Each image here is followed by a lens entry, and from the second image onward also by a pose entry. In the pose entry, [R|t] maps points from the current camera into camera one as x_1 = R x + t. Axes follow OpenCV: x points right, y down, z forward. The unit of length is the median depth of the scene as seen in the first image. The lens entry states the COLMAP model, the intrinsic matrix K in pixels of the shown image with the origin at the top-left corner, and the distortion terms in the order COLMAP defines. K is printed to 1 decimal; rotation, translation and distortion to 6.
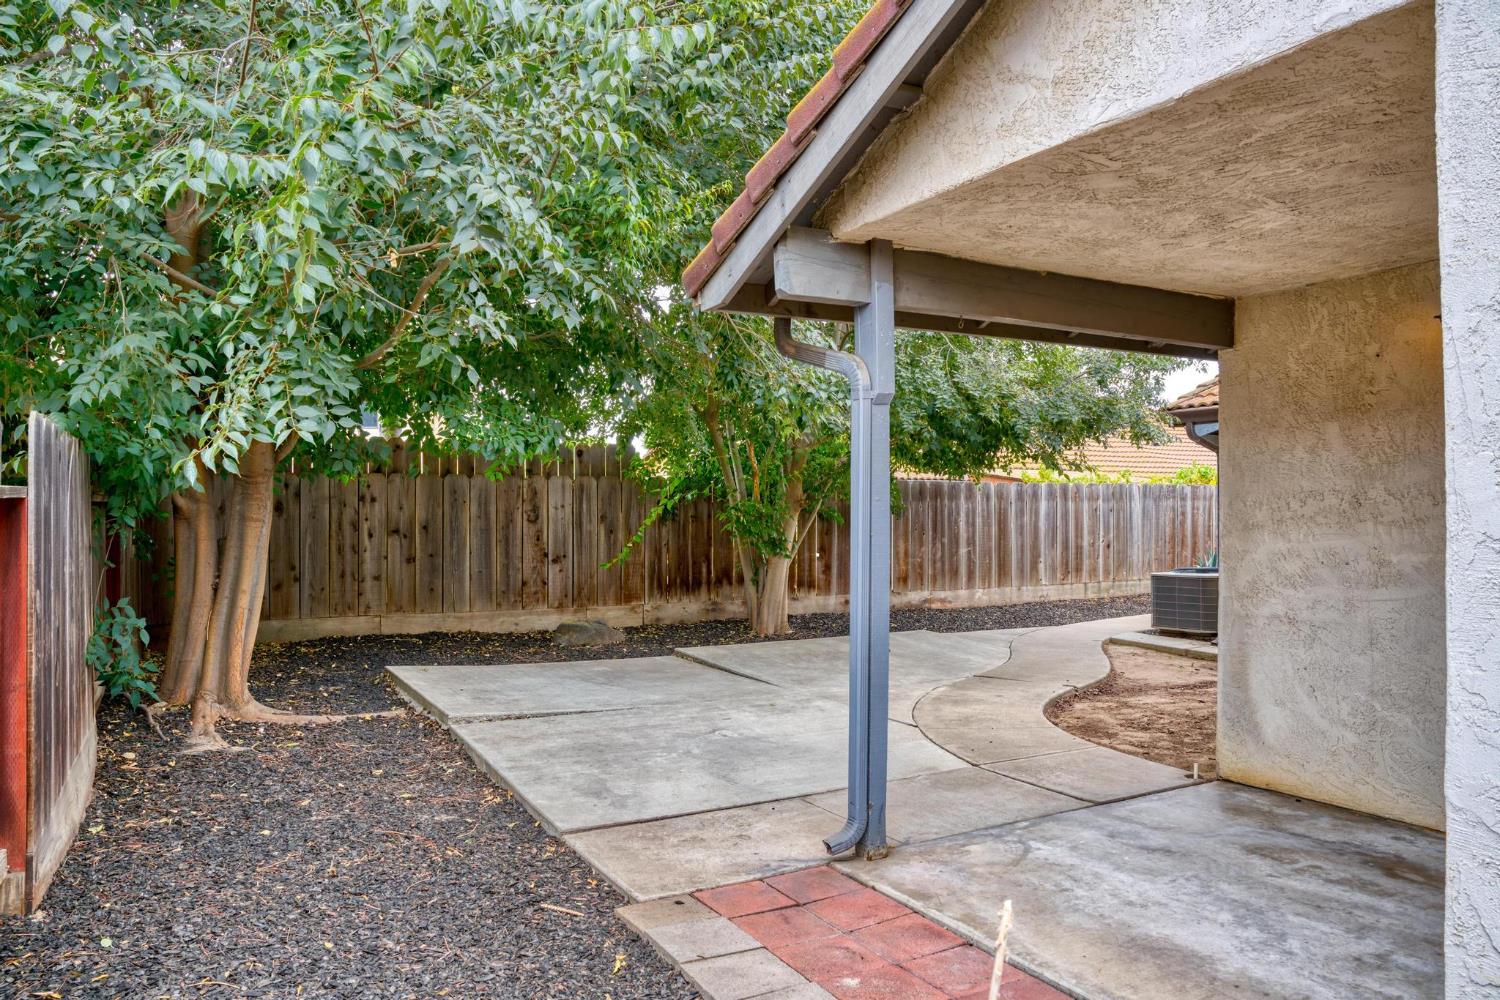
lens RADIAL K [[1055.3, 0, 752.7], [0, 1055.3, 502.2], [0, 0, 1]] dist [-0.074663, 0.032312]
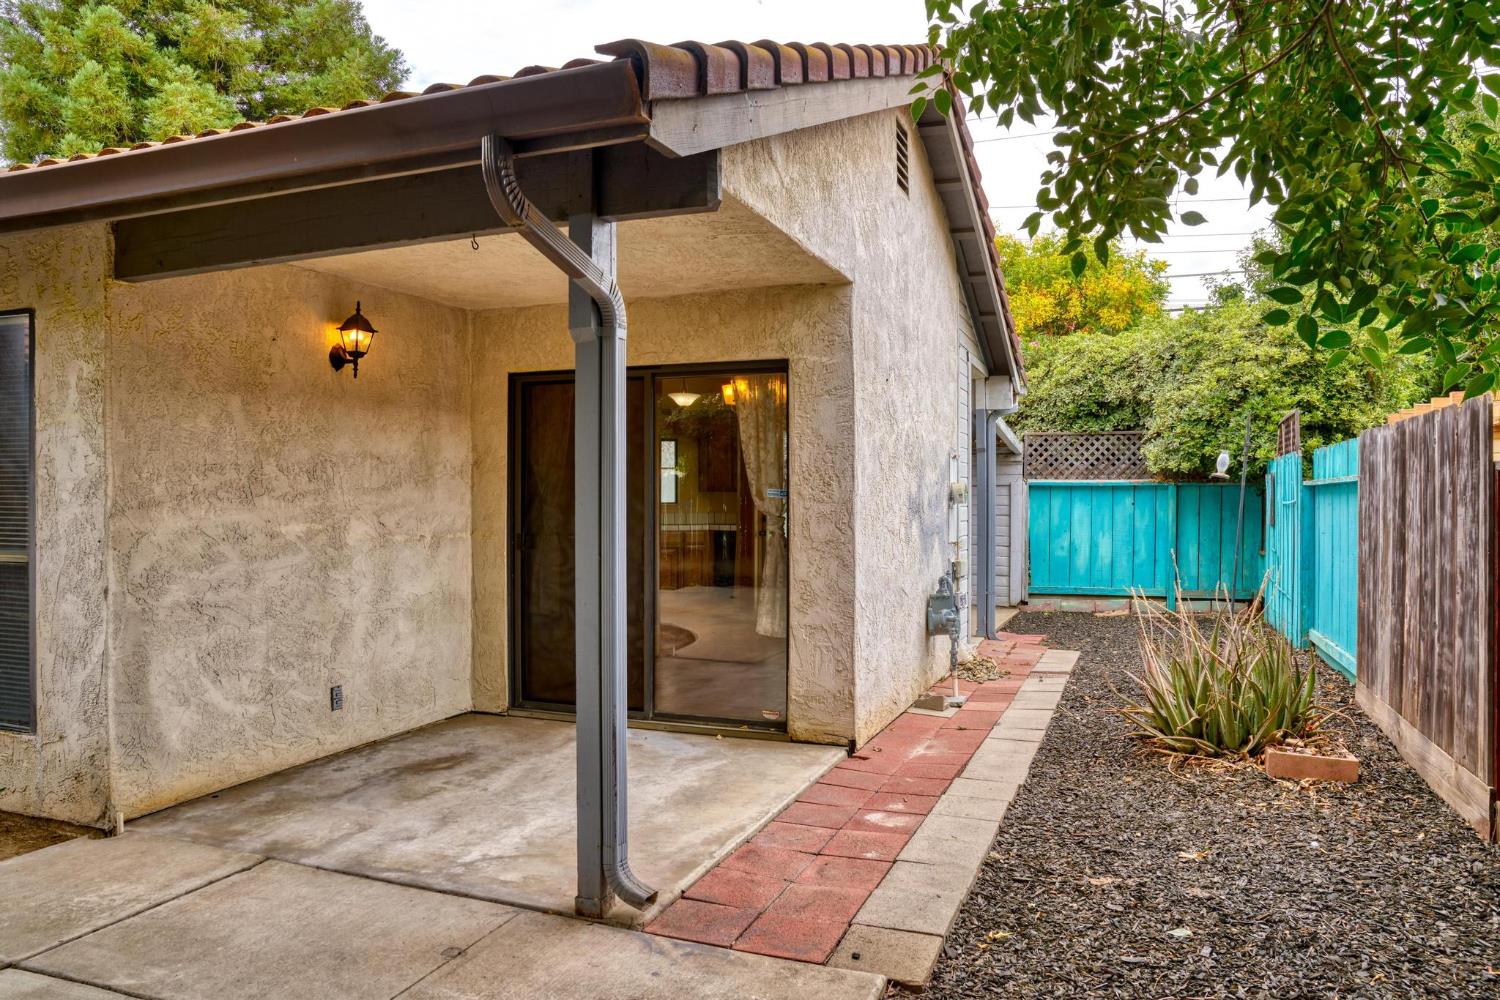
lens RADIAL K [[1055.3, 0, 755.8], [0, 1055.3, 502.8], [0, 0, 1]] dist [-0.074663, 0.032312]
pose [[-0.657363, -0.000525, 0.753574, -0.523568], [-0.003540, 0.999991, -0.002392, 0.026382], [-0.753566, -0.004240, -0.657359, 1.323127]]
